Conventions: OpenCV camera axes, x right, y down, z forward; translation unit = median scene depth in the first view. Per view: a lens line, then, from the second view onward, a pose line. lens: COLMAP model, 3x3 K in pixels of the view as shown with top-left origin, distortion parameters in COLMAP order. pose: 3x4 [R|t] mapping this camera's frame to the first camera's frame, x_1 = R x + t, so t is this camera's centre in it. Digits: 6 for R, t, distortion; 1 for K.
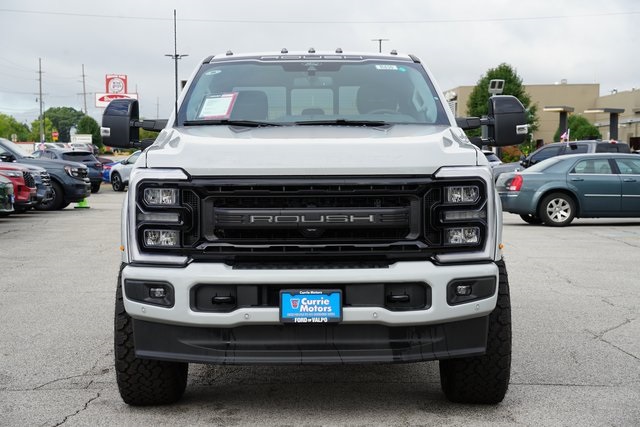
lens RADIAL K [[1332.1, 0, 319.5], [0, 1332.1, 214.6], [0, 0, 1]] dist [0.445163, 0.000000]
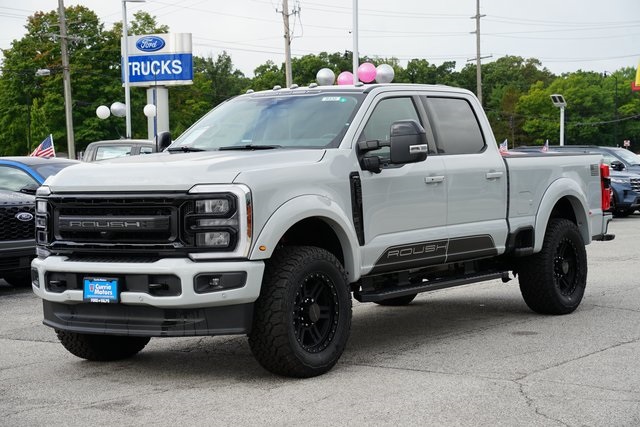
lens RADIAL K [[1317.0, 0, 320.8], [0, 1317.0, 216.9], [0, 0, 1]] dist [0.540788, 0.000000]
pose [[0.820323, 0.006964, -0.571859, 0.915143], [-0.008200, 0.999966, 0.000415, -0.006271], [0.571842, 0.004348, 0.820352, 0.034594]]
